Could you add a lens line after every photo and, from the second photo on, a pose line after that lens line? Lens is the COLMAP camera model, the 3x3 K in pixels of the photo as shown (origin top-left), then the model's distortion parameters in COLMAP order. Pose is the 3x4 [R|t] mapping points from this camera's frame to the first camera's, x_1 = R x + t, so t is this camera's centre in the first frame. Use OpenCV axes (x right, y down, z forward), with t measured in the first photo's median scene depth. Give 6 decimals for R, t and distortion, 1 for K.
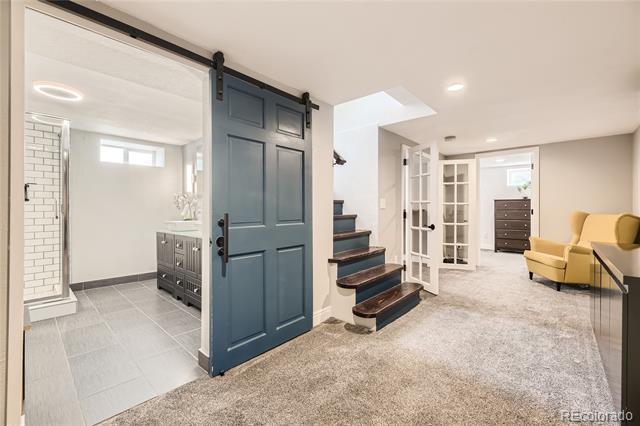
lens RADIAL K [[272.1, 0, 320.0], [0, 272.1, 213.0], [0, 0, 1]] dist [0.000420, -0.000053]
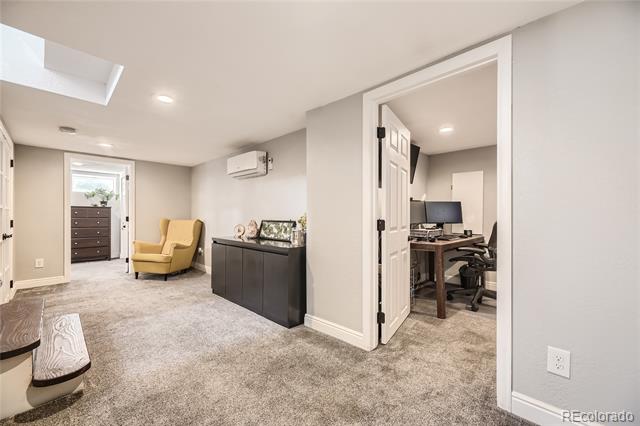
lens RADIAL K [[255.7, 0, 319.3], [0, 255.7, 215.8], [0, 0, 1]] dist [-0.000200, -0.000124]
pose [[0.031023, 0.003643, 0.999512, -0.346445], [0.015091, 0.999878, -0.004113, -0.000187], [-0.999405, 0.015211, 0.030964, 0.288535]]
